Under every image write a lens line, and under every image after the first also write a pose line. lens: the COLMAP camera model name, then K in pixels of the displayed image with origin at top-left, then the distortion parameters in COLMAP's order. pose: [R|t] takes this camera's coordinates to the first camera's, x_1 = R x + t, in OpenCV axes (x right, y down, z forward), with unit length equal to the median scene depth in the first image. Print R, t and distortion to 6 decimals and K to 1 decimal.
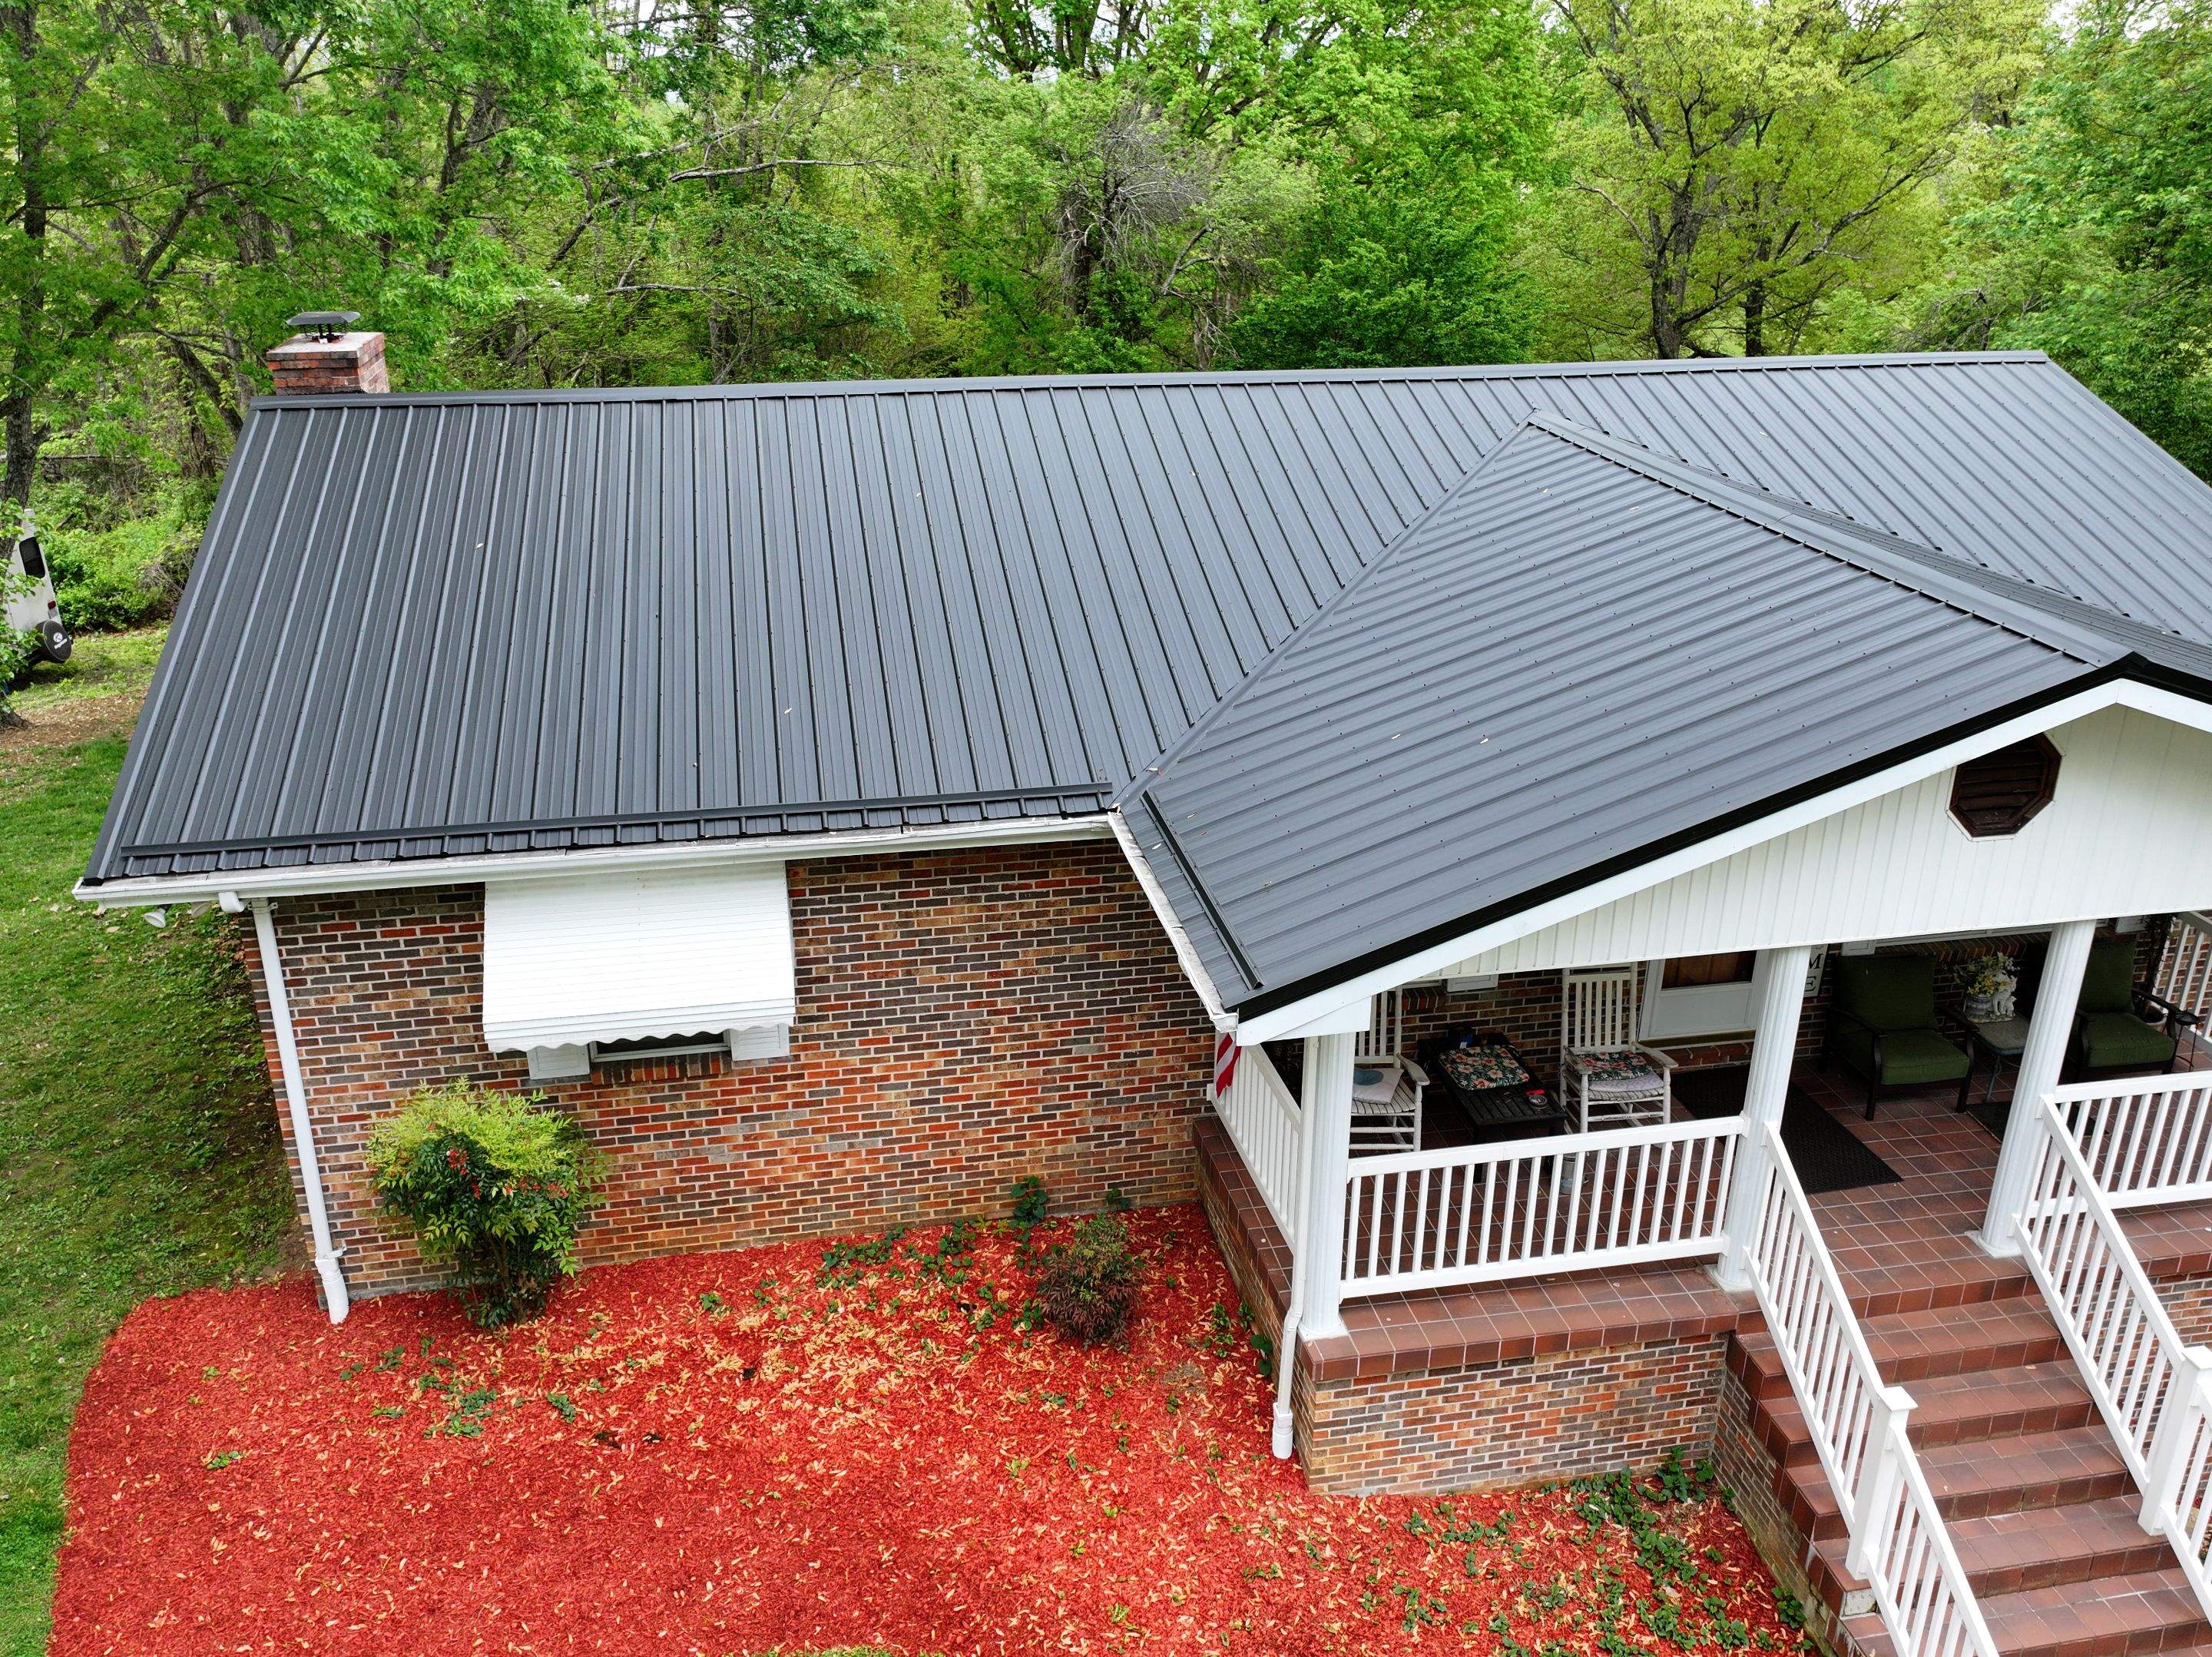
lens RADIAL K [[1787.7, 0, 1105.7], [0, 1787.7, 830.6], [0, 0, 1]] dist [-0.002783, 0.016480]
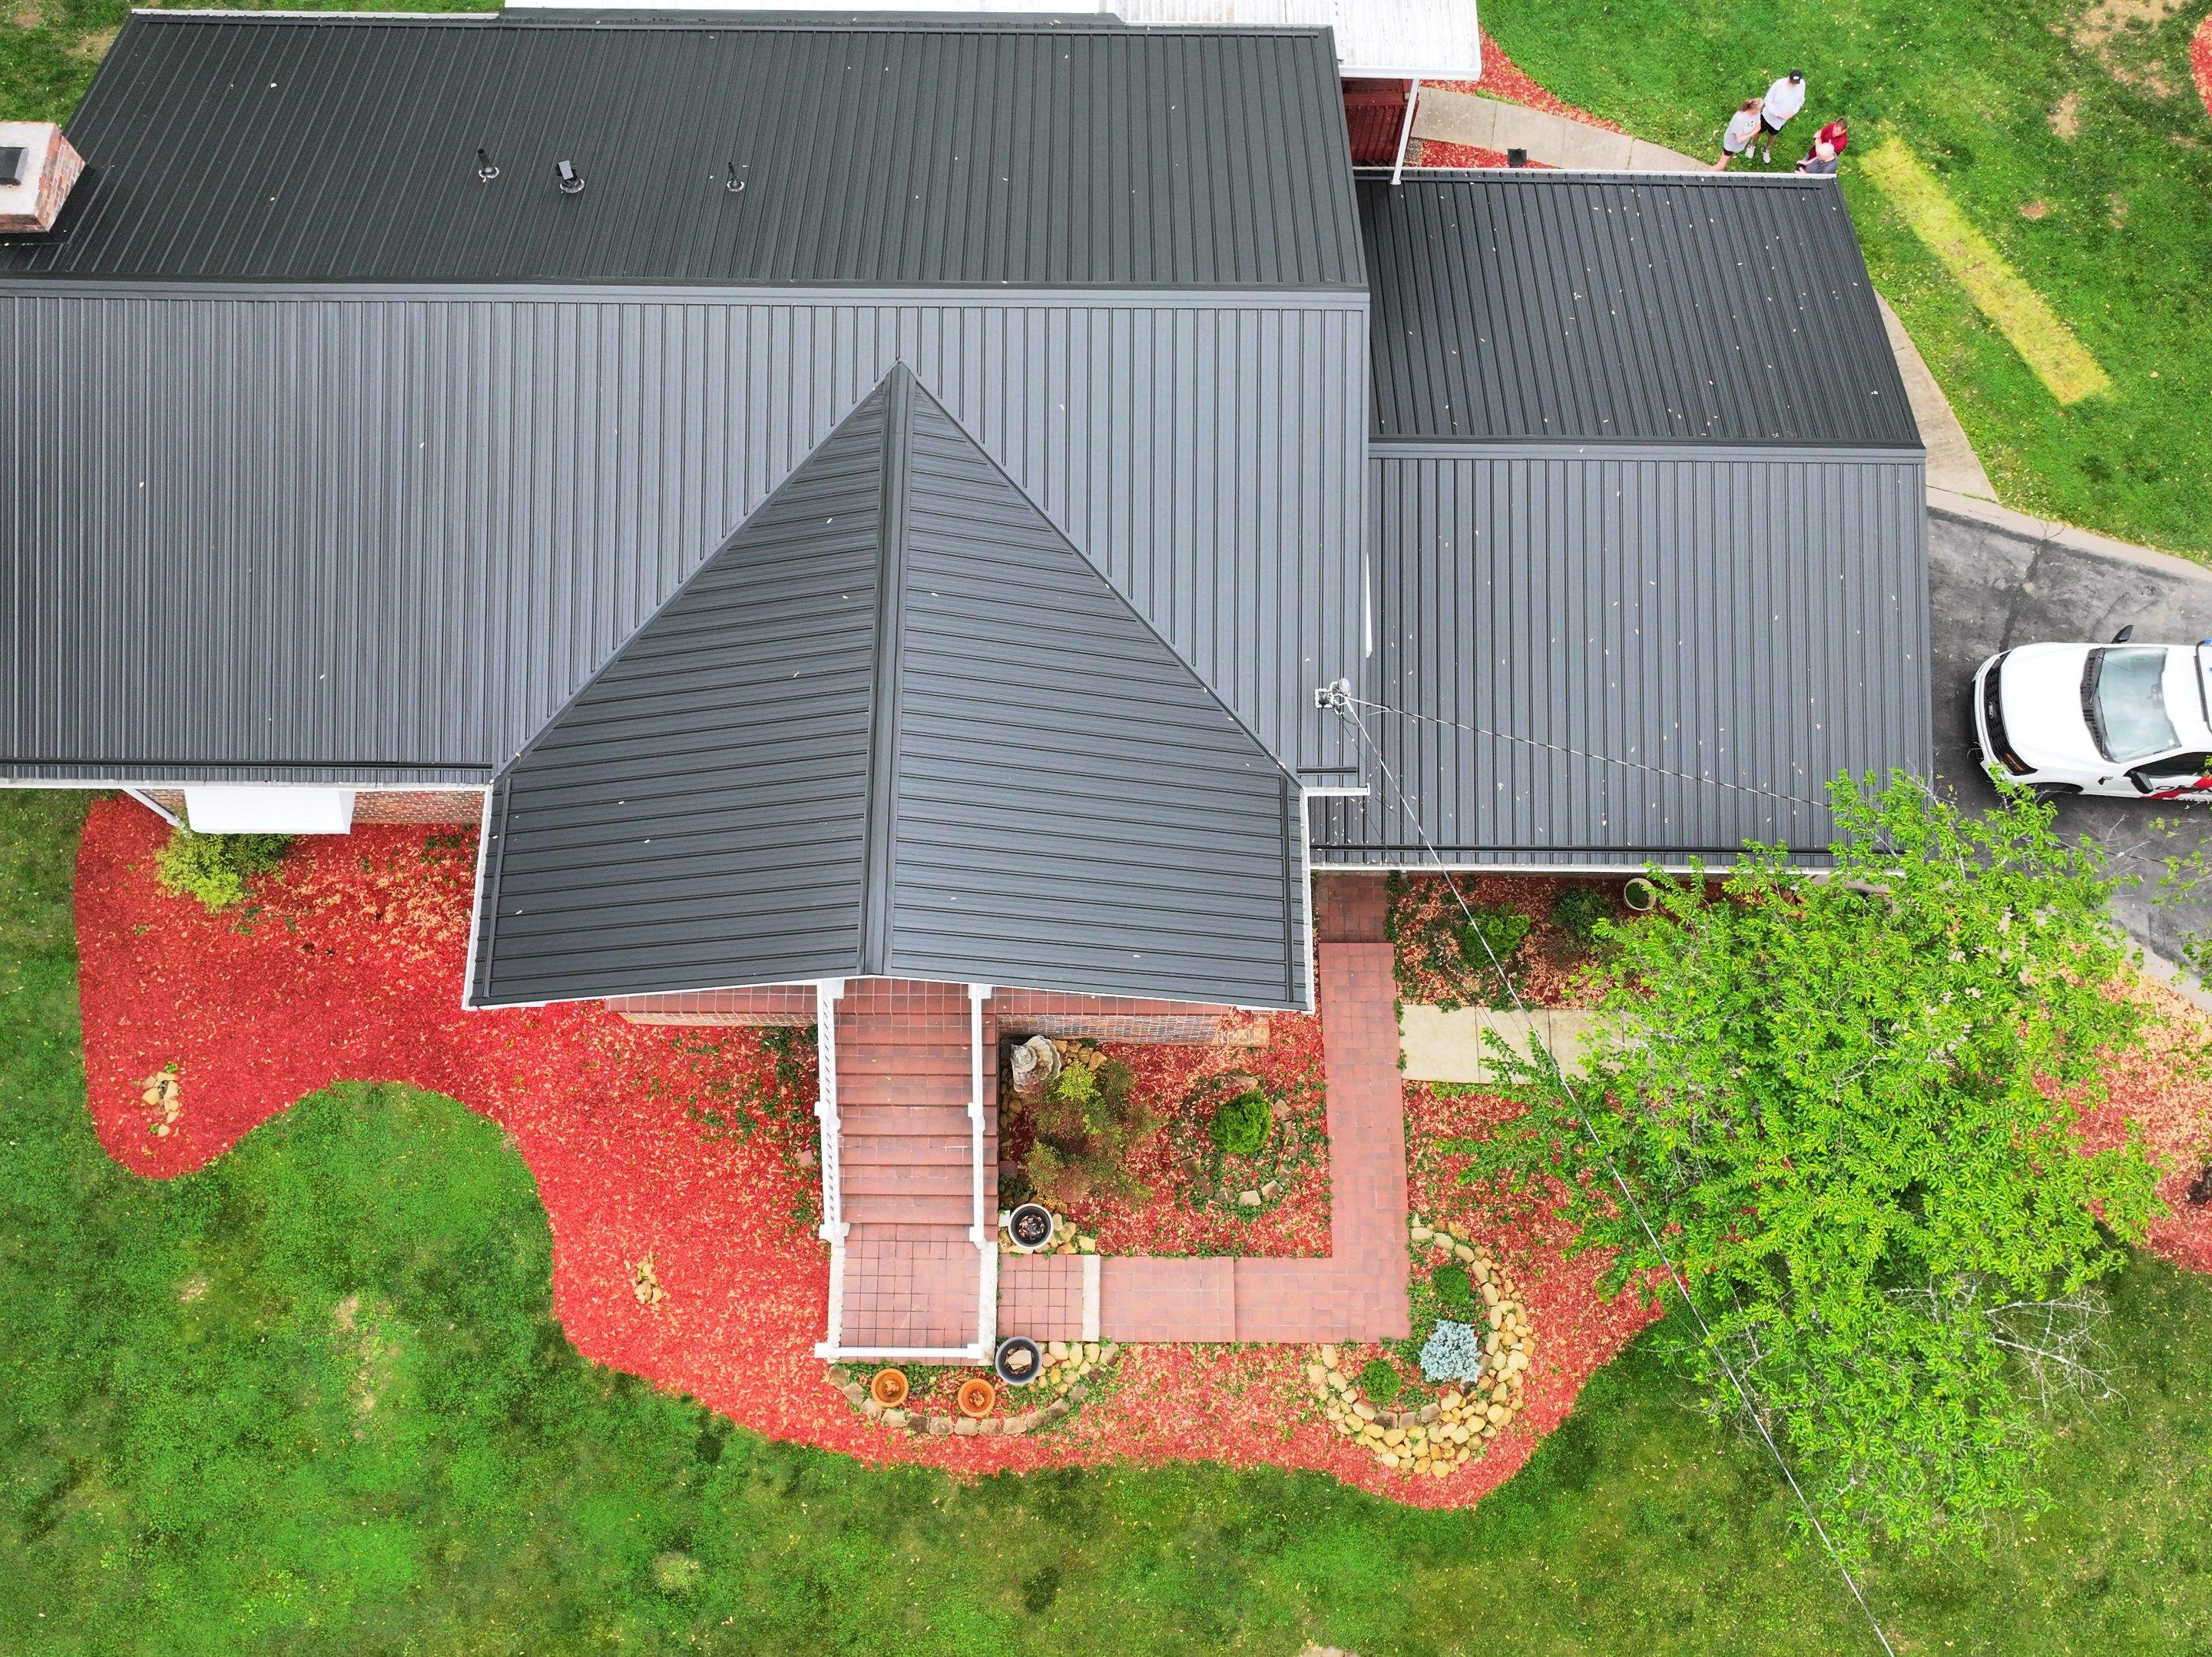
lens RADIAL K [[1787.7, 0, 1103.9], [0, 1787.7, 832.6], [0, 0, 1]] dist [-0.002783, 0.016480]
pose [[0.979630, 0.193775, -0.052696, 0.717784], [-0.085039, 0.638032, 0.765300, -1.423501], [0.181918, -0.745229, 0.641514, -0.103673]]
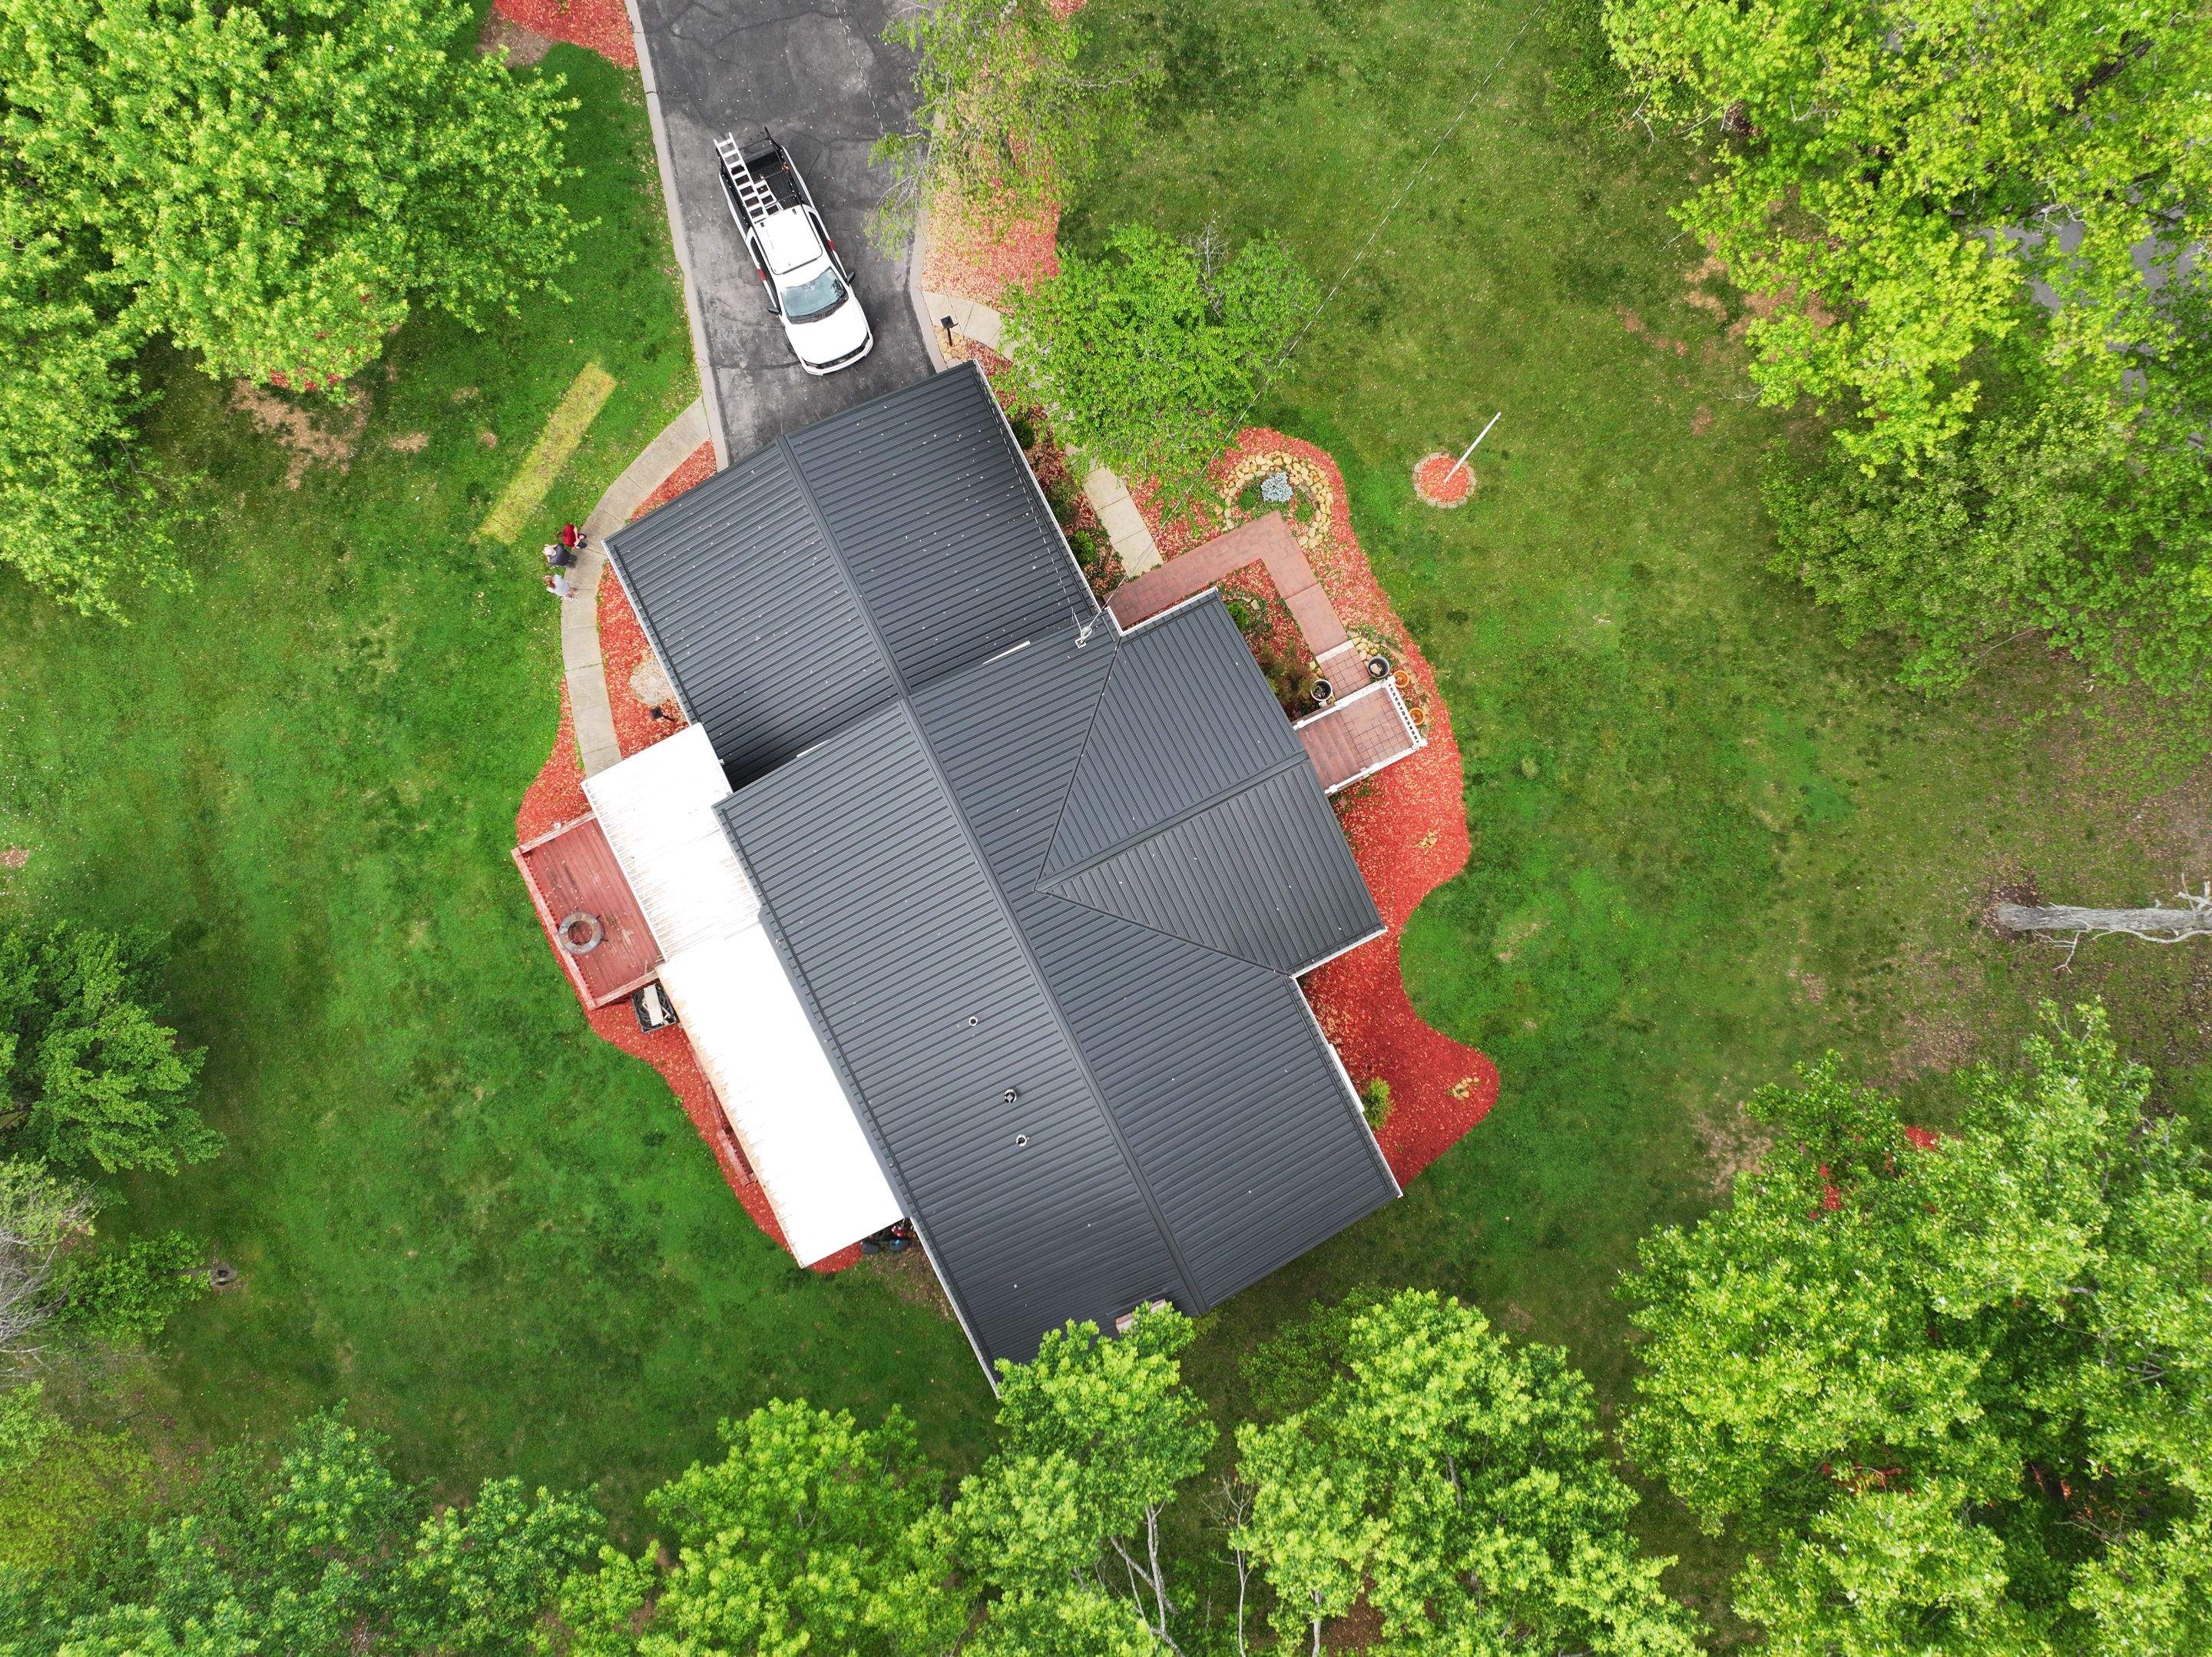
lens RADIAL K [[1787.7, 0, 1113.6], [0, 1787.7, 847.3], [0, 0, 1]] dist [-0.002783, 0.016480]
pose [[-0.261968, -0.964718, 0.026316, 0.280863], [0.361204, -0.072726, 0.929646, -3.667805], [-0.894932, 0.253043, 0.367512, -0.162855]]
